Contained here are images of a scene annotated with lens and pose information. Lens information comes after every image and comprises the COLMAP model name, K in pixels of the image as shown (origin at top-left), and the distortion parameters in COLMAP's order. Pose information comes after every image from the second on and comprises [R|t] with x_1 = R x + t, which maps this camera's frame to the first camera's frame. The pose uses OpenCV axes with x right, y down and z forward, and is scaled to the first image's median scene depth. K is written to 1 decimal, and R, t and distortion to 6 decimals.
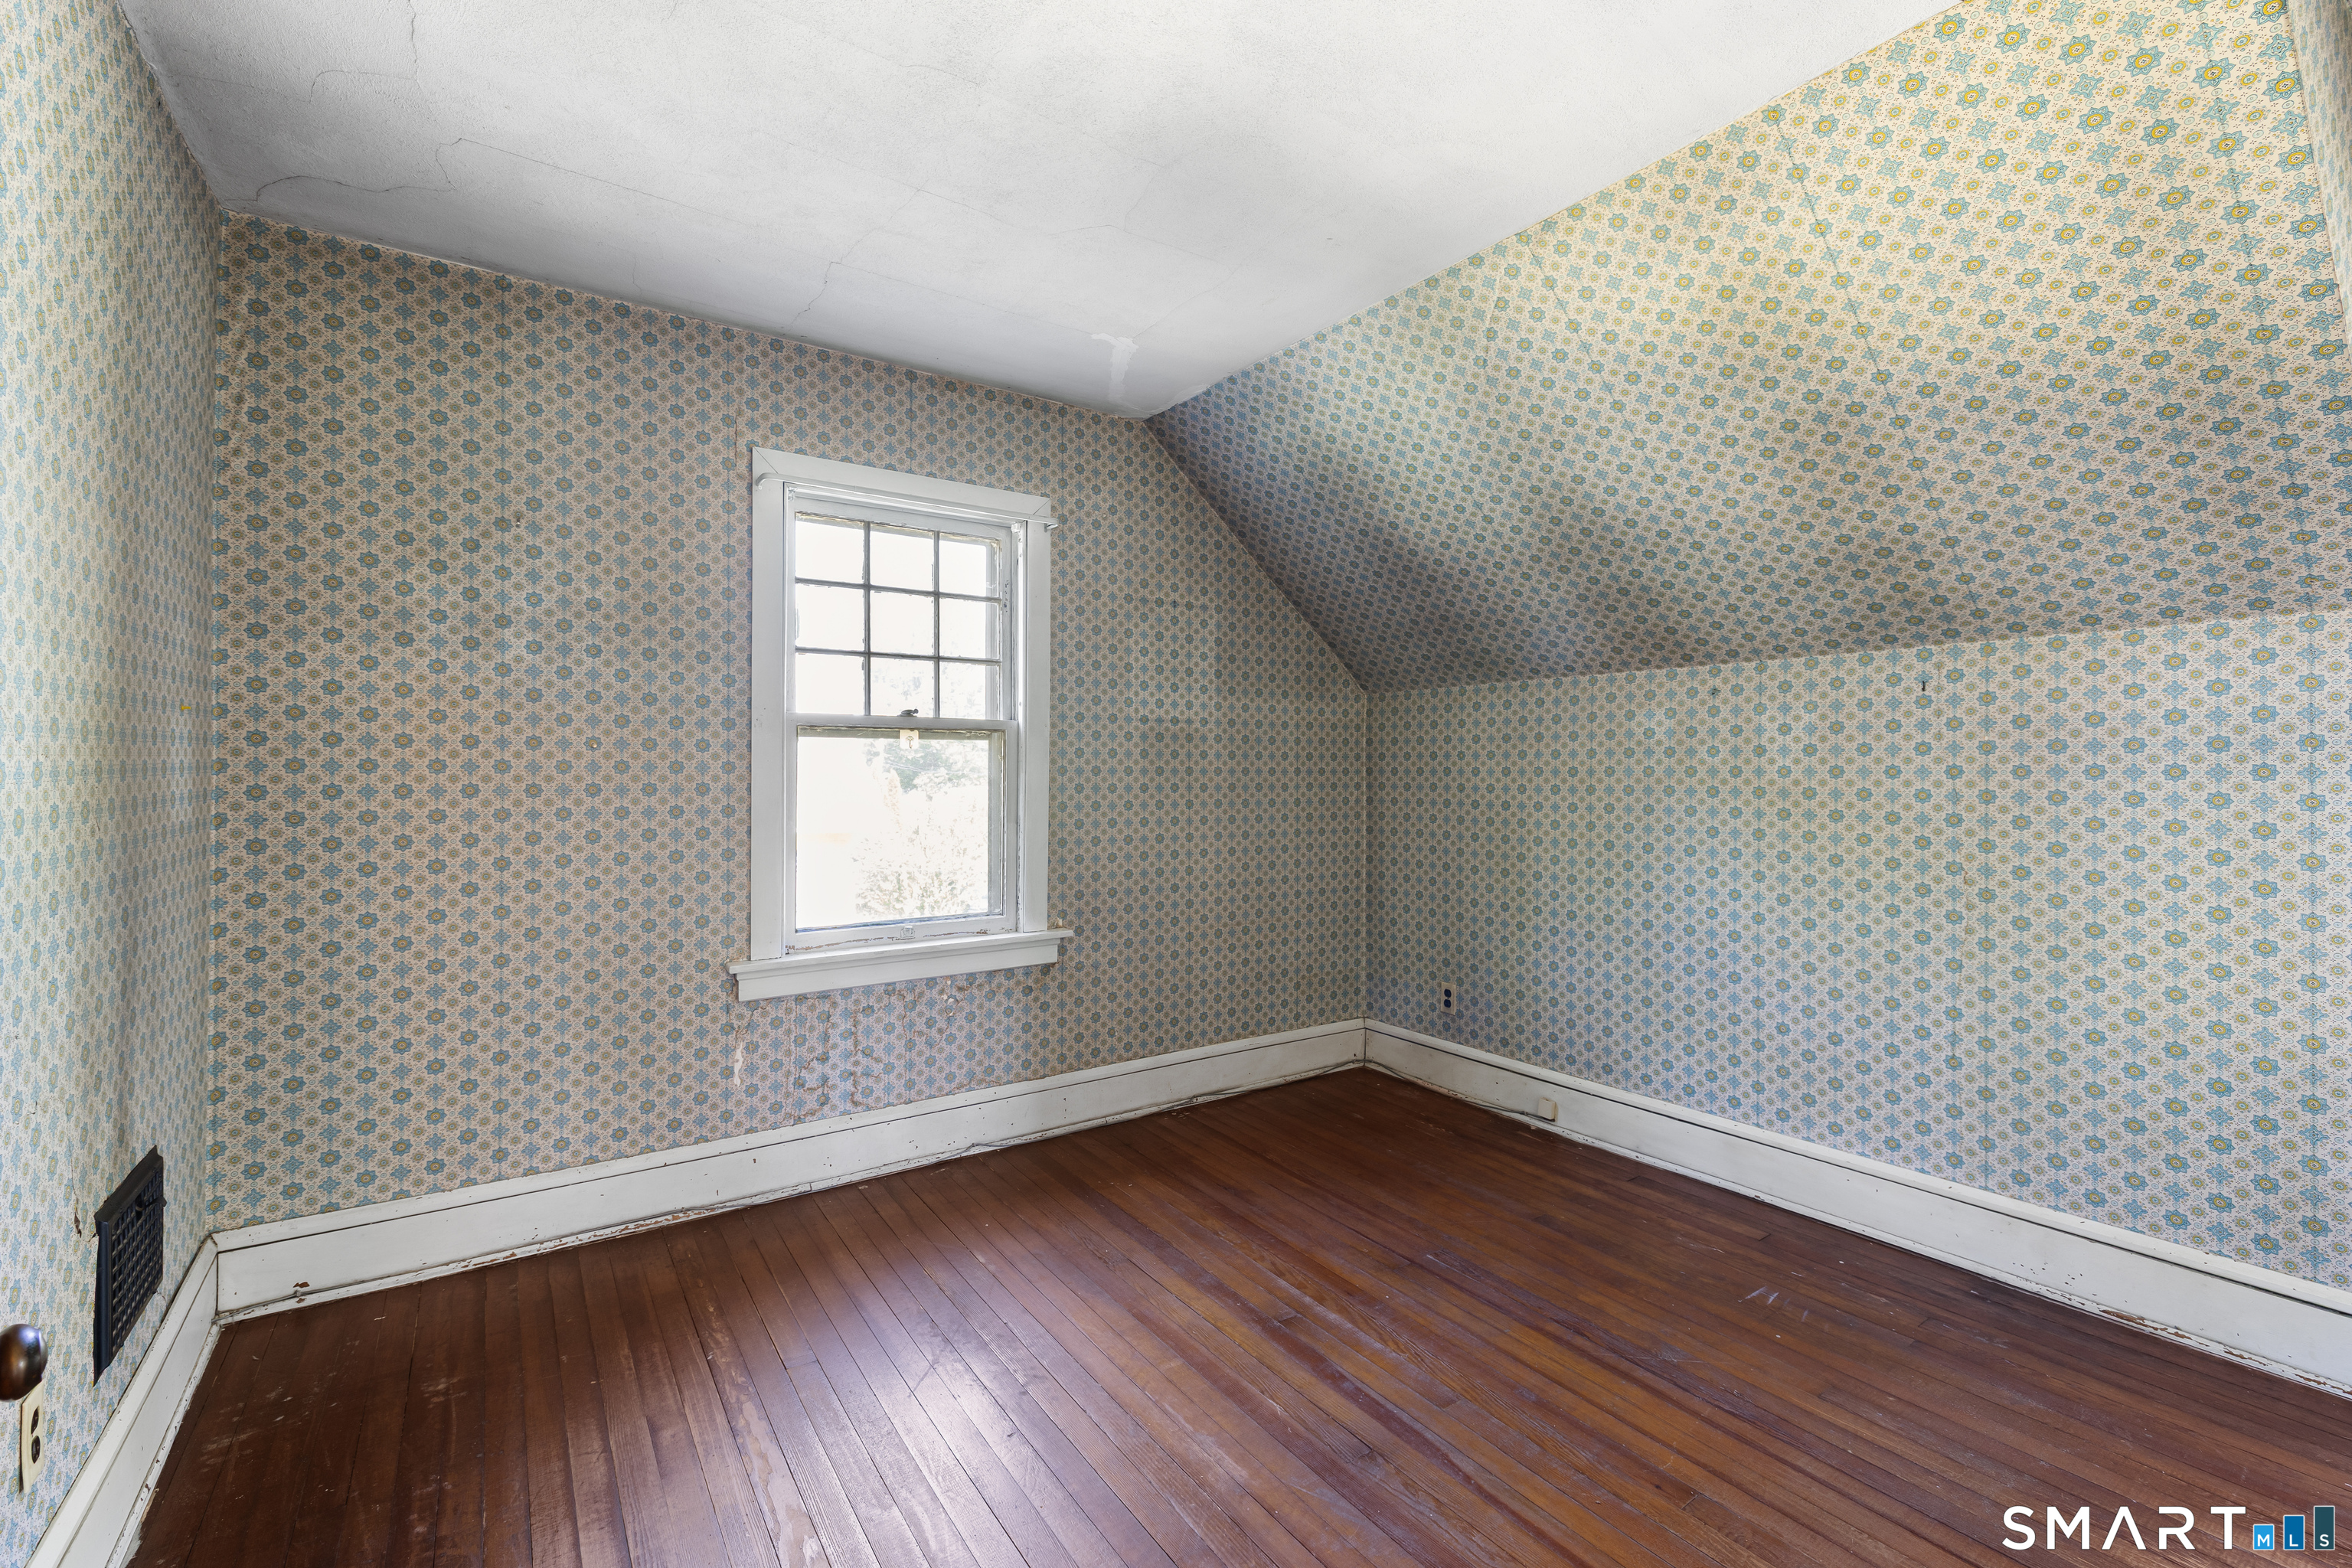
lens RADIAL K [[1022.5, 0, 1146.3], [0, 1022.5, 763.9], [0, 0, 1]] dist [0.002893, 0.000837]
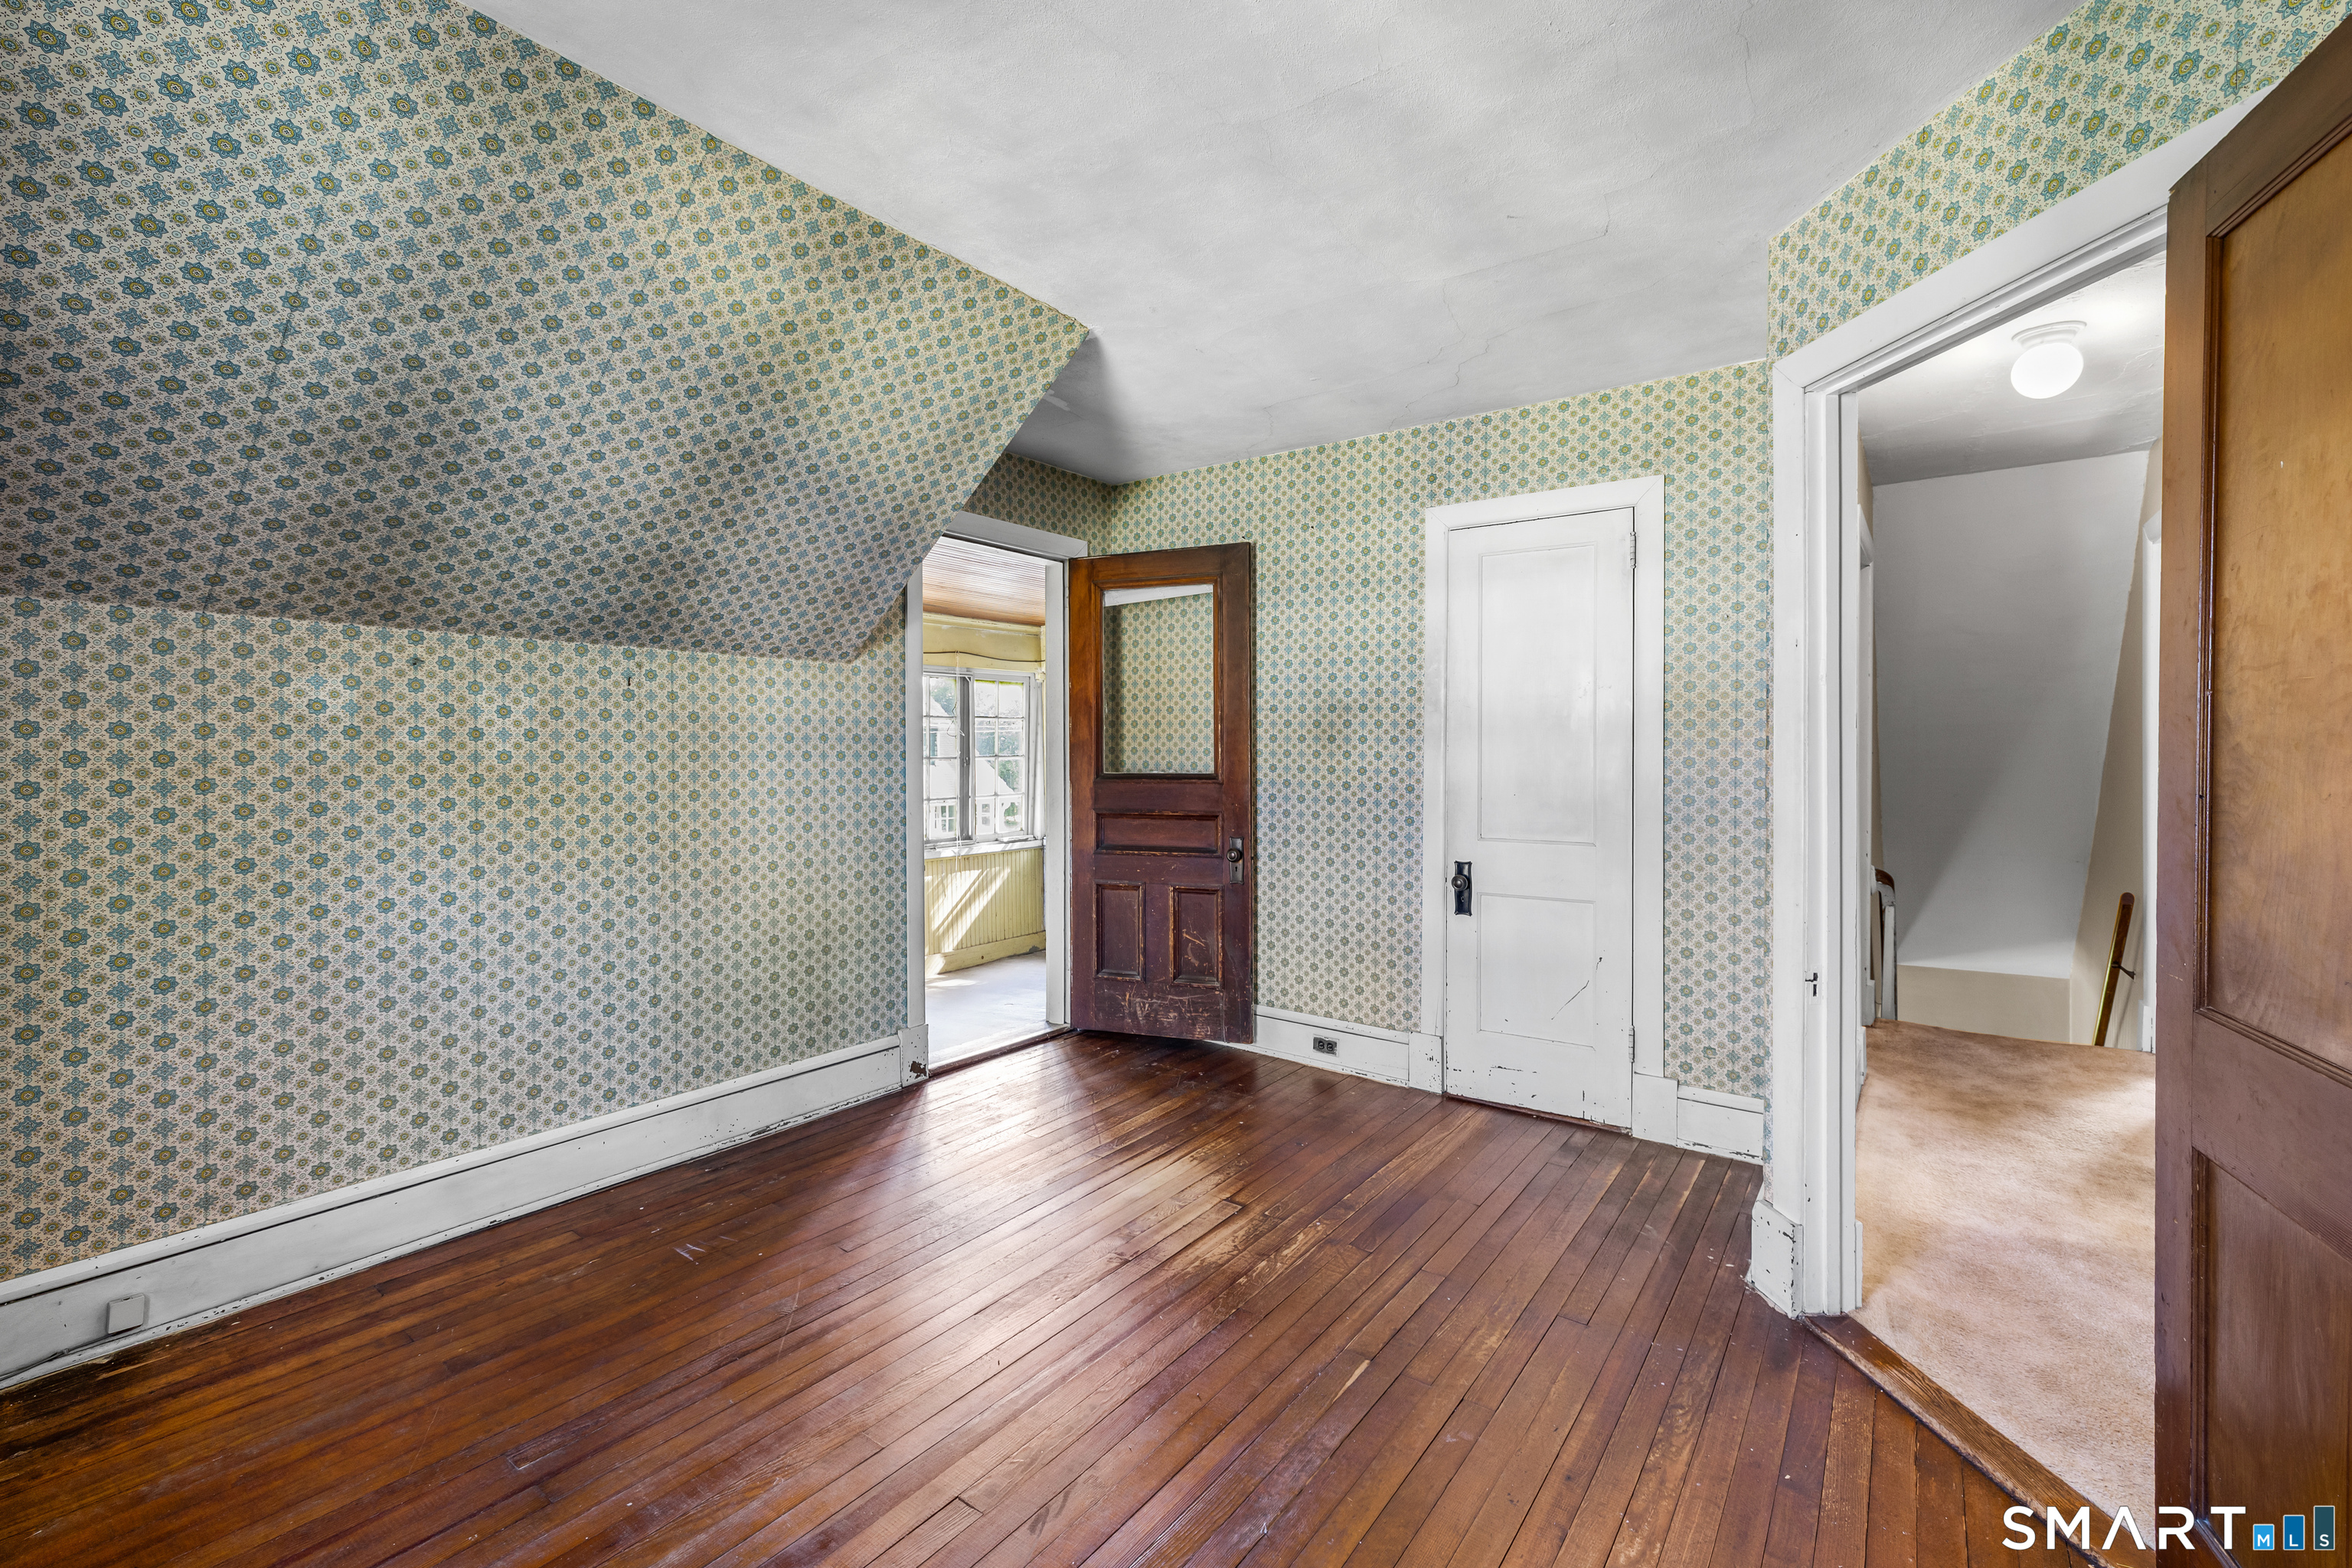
lens RADIAL K [[1022.5, 0, 1157.3], [0, 1022.5, 750.9], [0, 0, 1]] dist [0.002893, 0.000837]
pose [[-0.339426, 0.000166, 0.940633, -0.465469], [-0.006482, 0.999976, -0.002516, 0.000480], [-0.940610, -0.006951, -0.339417, 0.755686]]
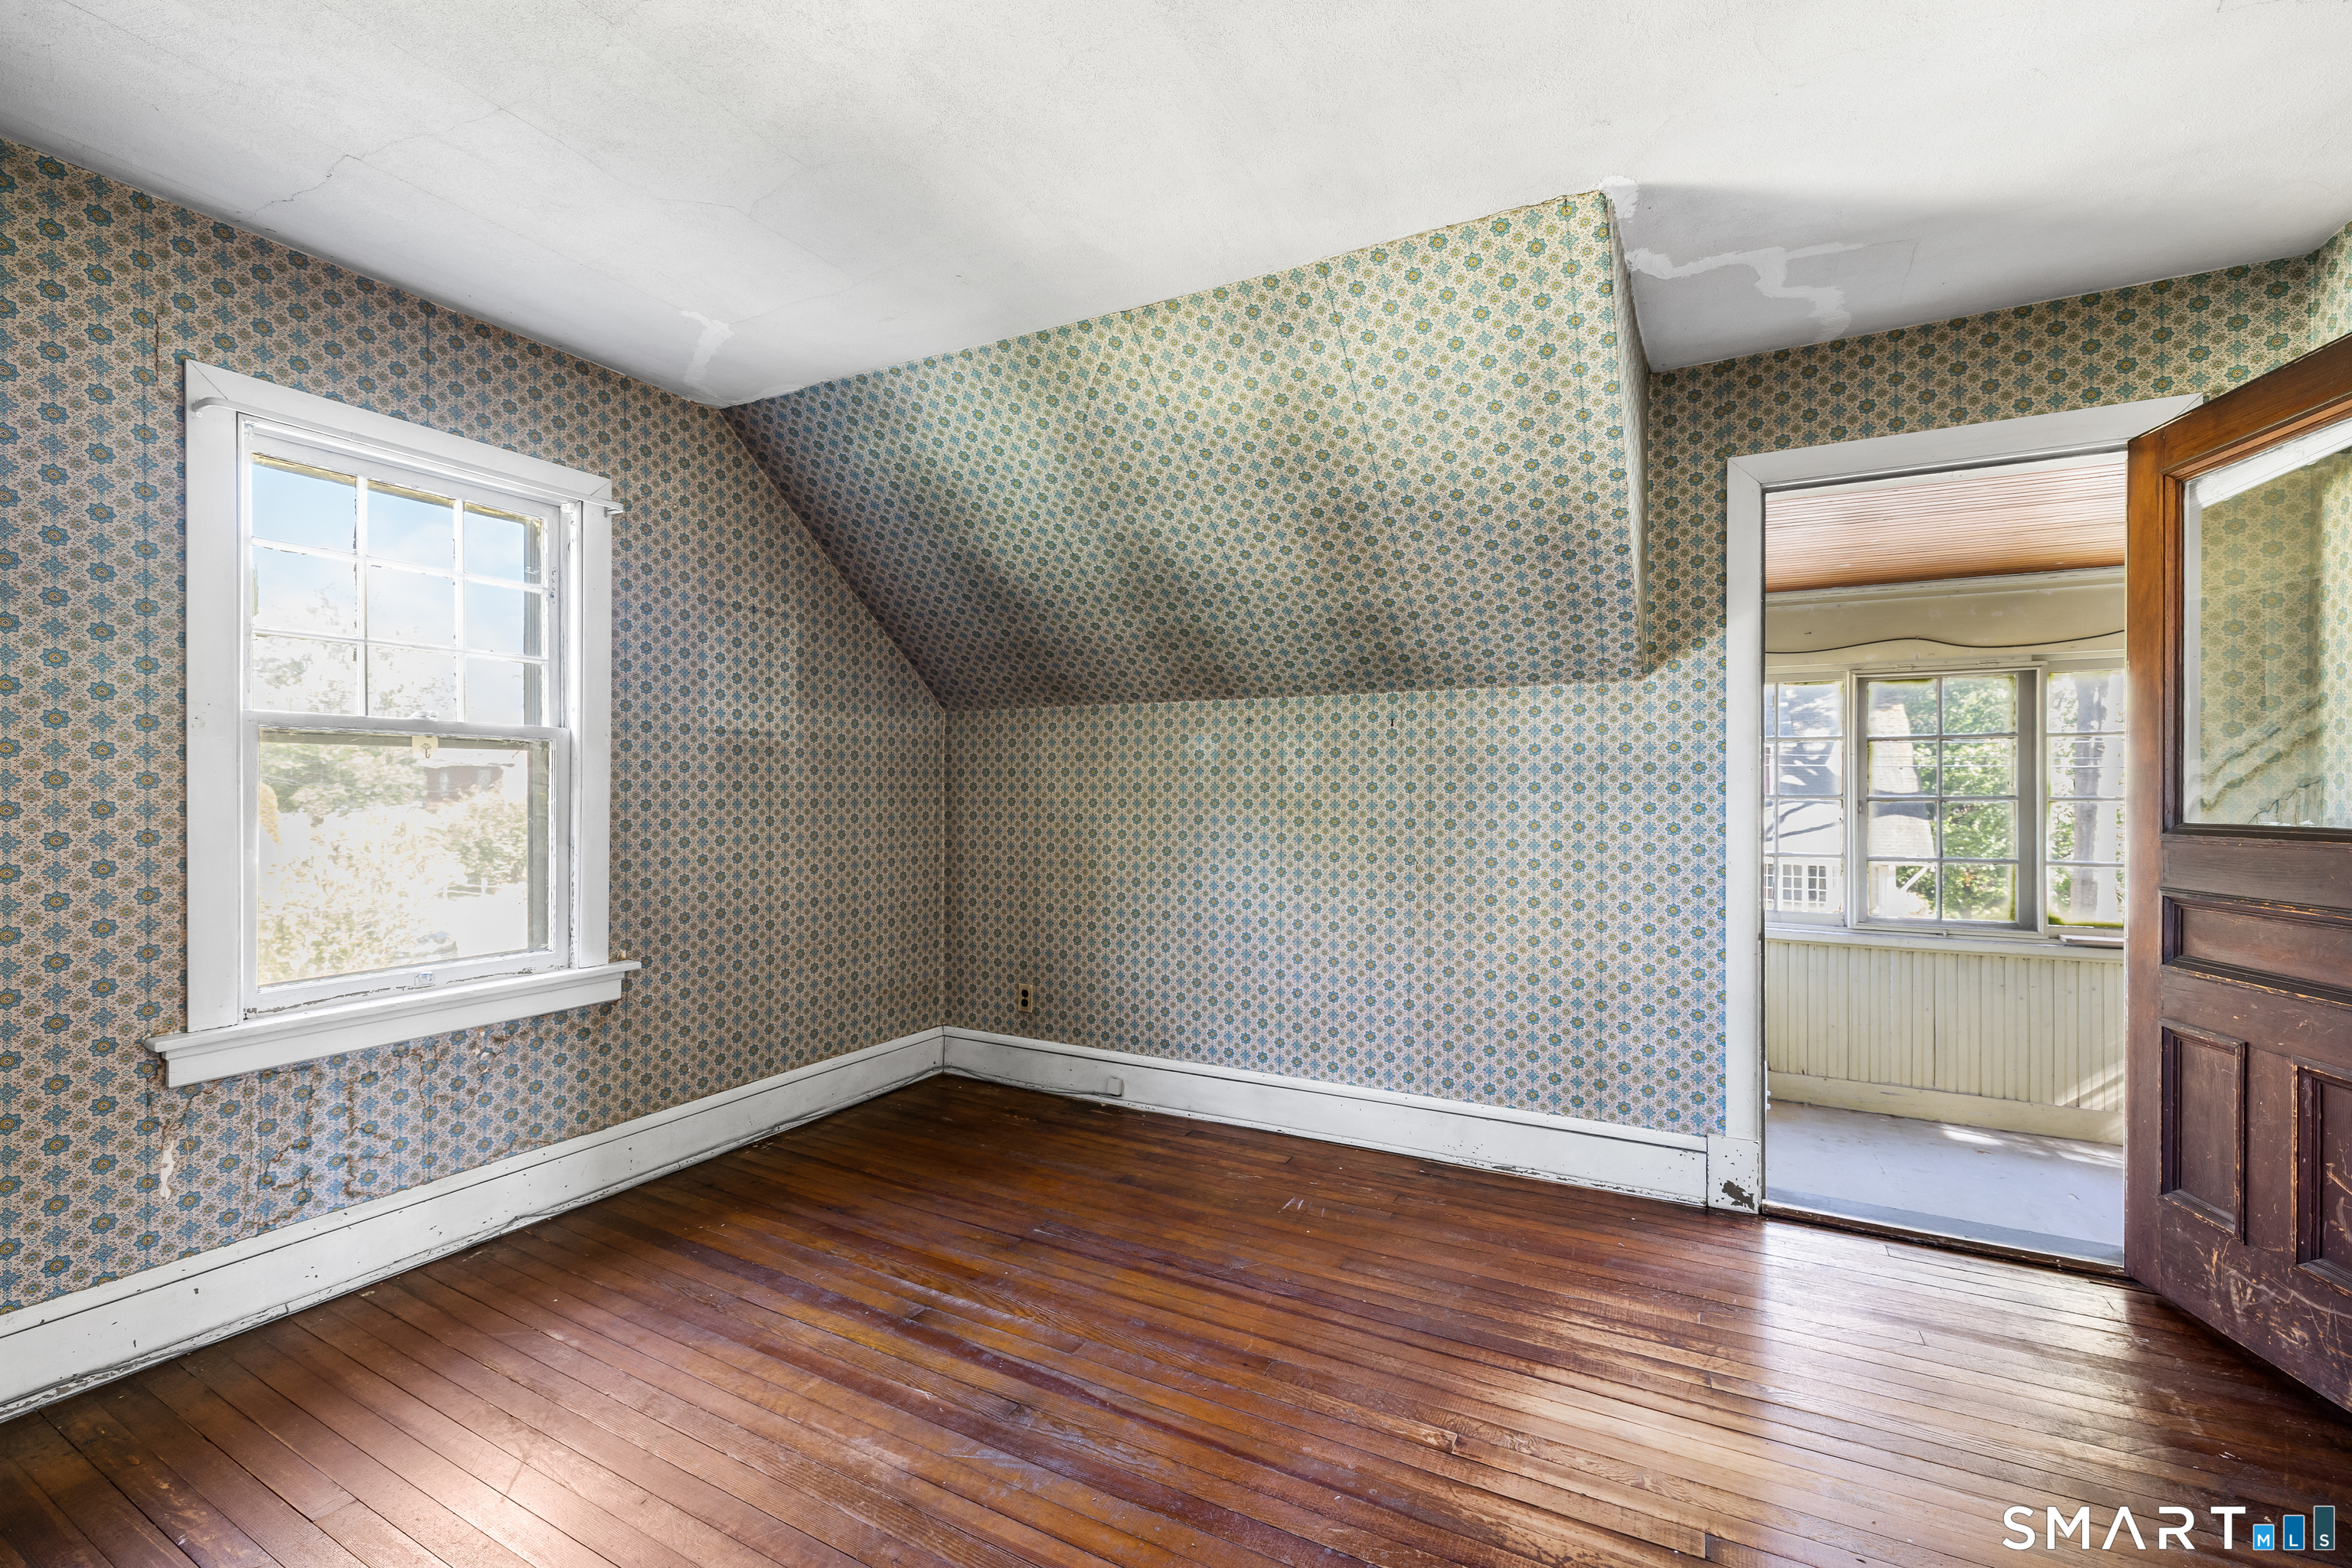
lens RADIAL K [[1022.5, 0, 1175.5], [0, 1022.5, 793.3], [0, 0, 1]] dist [0.002893, 0.000837]
pose [[0.881036, -0.001766, 0.473046, -0.098328], [-0.004473, 0.999917, 0.012062, 0.000492], [-0.473029, -0.012743, 0.880955, -0.024871]]
